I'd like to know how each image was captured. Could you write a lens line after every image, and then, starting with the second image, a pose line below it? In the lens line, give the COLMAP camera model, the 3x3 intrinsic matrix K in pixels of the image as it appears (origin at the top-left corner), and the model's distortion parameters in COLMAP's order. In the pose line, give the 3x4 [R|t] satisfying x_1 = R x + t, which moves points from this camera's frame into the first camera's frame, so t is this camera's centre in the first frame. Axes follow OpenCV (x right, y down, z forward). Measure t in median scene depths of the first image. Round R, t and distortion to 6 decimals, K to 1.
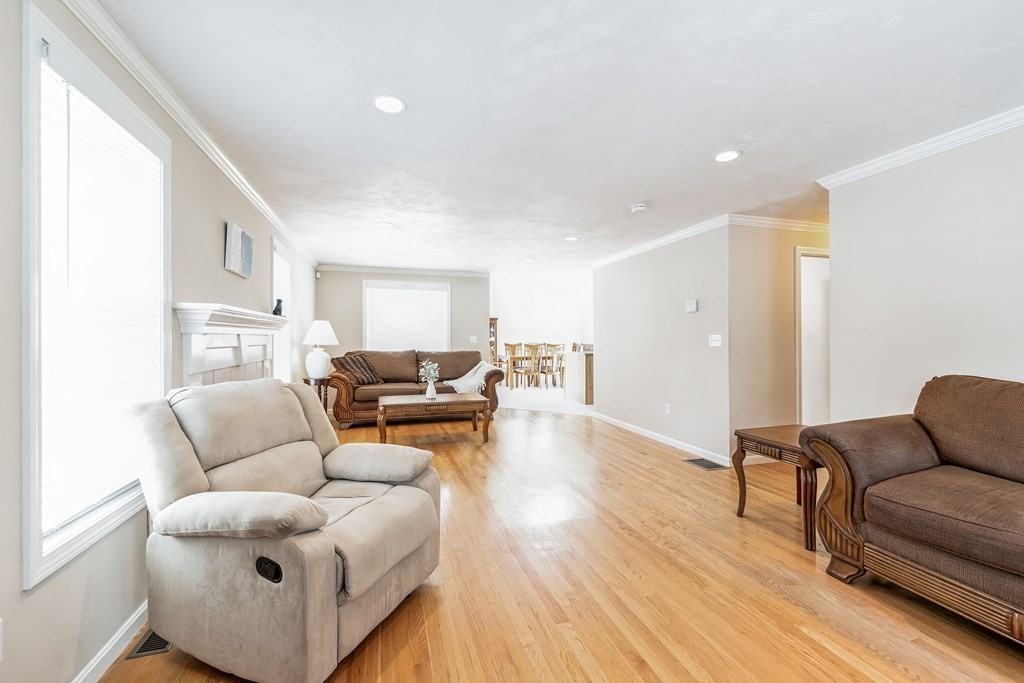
lens RADIAL K [[409.0, 0, 512.2], [0, 409.0, 337.5], [0, 0, 1]] dist [-0.008363, -0.000175]
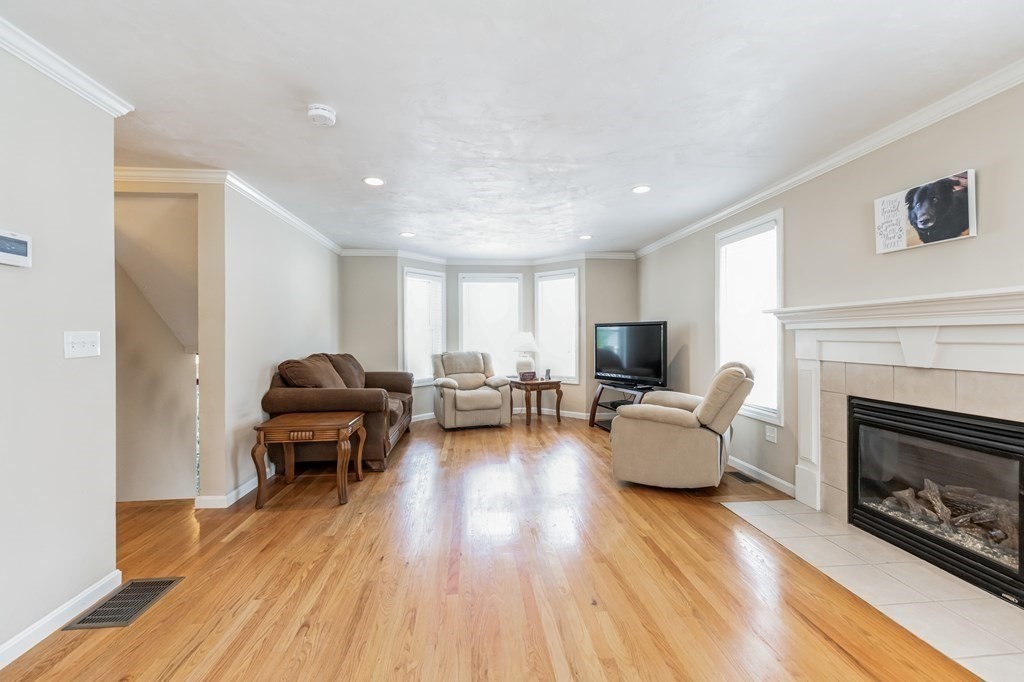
lens RADIAL K [[423.2, 0, 512.6], [0, 423.2, 336.3], [0, 0, 1]] dist [0.002971, -0.000084]
pose [[-0.980011, 0.005539, 0.198866, -0.070384], [0.006140, 0.999978, 0.002409, 0.001963], [-0.198848, 0.003582, -0.980024, 1.478188]]
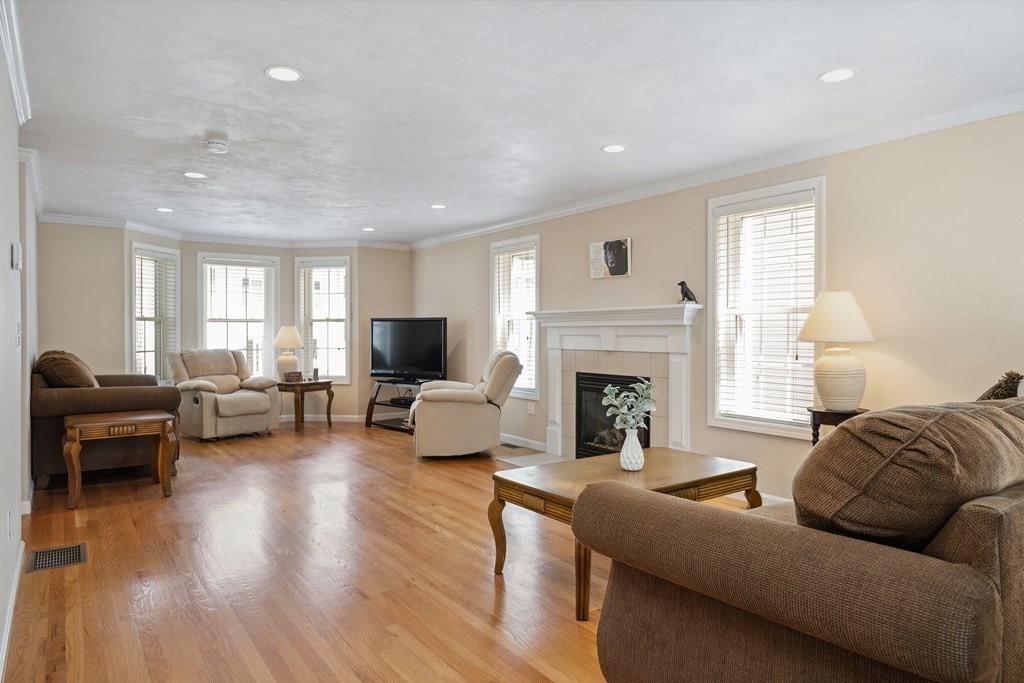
lens RADIAL K [[631.9, 0, 489.6], [0, 631.9, 343.2], [0, 0, 1]] dist [0.005129, -0.000040]
pose [[-0.959116, 0.005182, -0.282964, 0.165285], [-0.000444, 0.999804, 0.019813, 0.004207], [0.283011, 0.019128, -0.958926, 2.101247]]
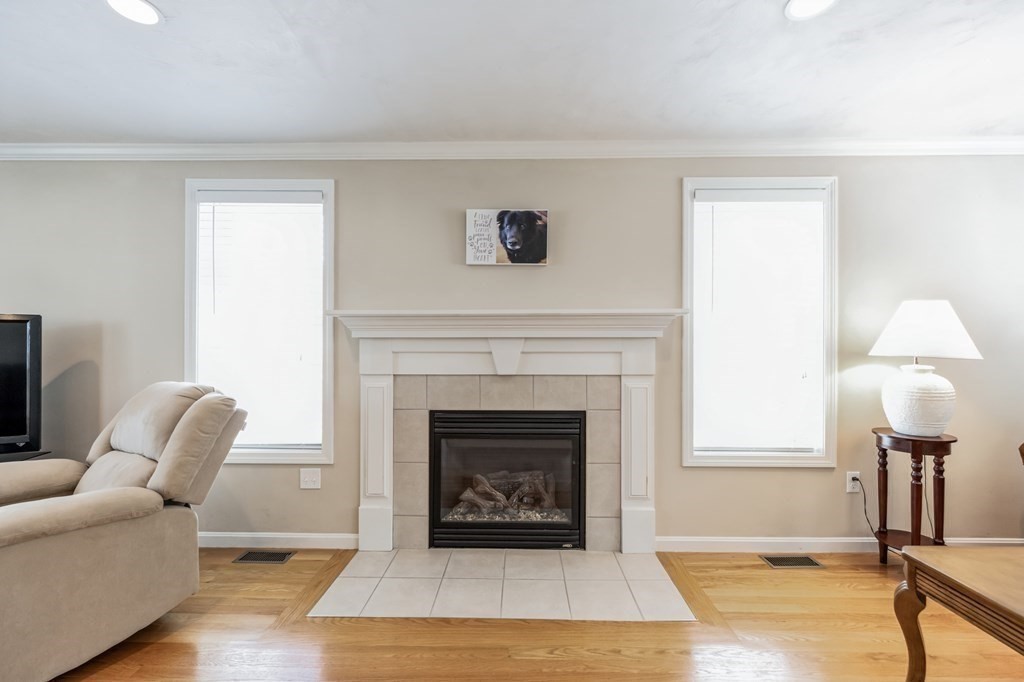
lens RADIAL K [[423.2, 0, 512.6], [0, 423.2, 342.2], [0, 0, 1]] dist [0.002971, -0.000084]
pose [[-0.315373, 0.003333, -0.948962, 0.104086], [-0.002202, 0.999989, 0.004244, -0.002793], [0.948965, 0.003428, -0.315362, 0.997933]]
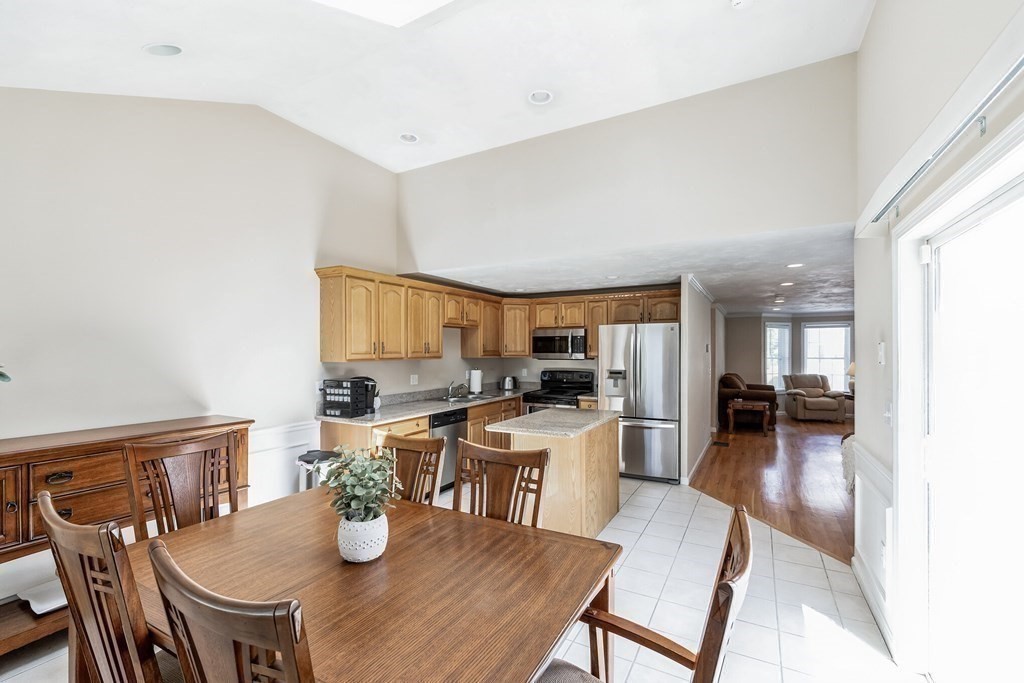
lens RADIAL K [[435.1, 0, 515.9], [0, 435.1, 350.0], [0, 0, 1]] dist [-0.000744, -0.000017]
pose [[-0.684431, 0.003846, 0.729068, -0.280063], [0.003387, 0.999992, -0.002095, -0.083727], [-0.729070, 0.001035, -0.684438, 3.035669]]
